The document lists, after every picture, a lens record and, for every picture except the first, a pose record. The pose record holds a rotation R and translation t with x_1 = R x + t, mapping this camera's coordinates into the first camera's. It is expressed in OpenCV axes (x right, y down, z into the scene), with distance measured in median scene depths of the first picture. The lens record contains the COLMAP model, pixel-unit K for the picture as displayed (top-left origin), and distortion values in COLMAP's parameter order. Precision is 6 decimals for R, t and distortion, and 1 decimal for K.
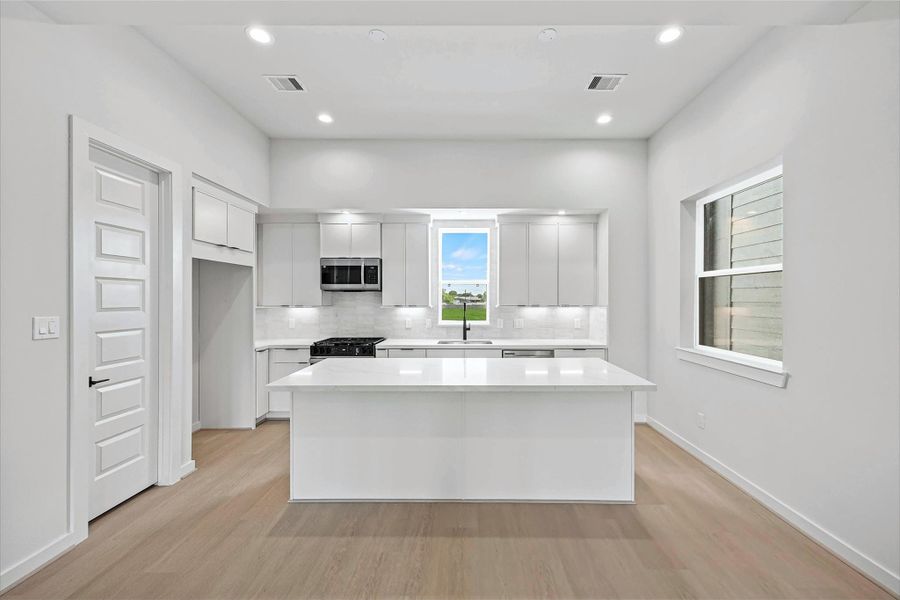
lens RADIAL K [[346.7, 0, 463.7], [0, 346.7, 303.0], [0, 0, 1]] dist [-0.007738, -0.000146]
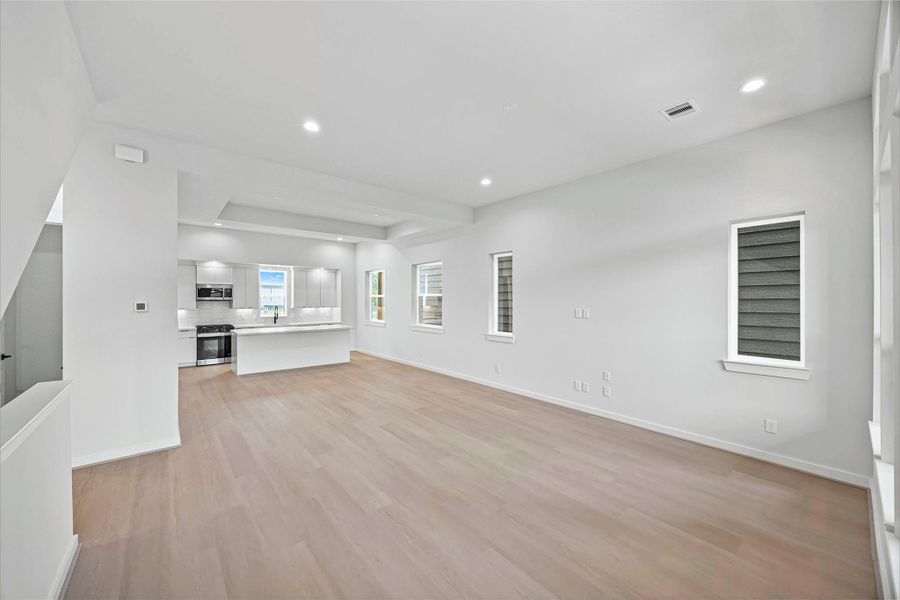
lens RADIAL K [[346.7, 0, 451.7], [0, 346.7, 299.2], [0, 0, 1]] dist [-0.007738, -0.000146]
pose [[0.762396, 0.001059, 0.647110, -0.568713], [0.004632, 0.999964, -0.007094, -0.023474], [-0.647094, 0.008406, 0.762364, -1.370909]]
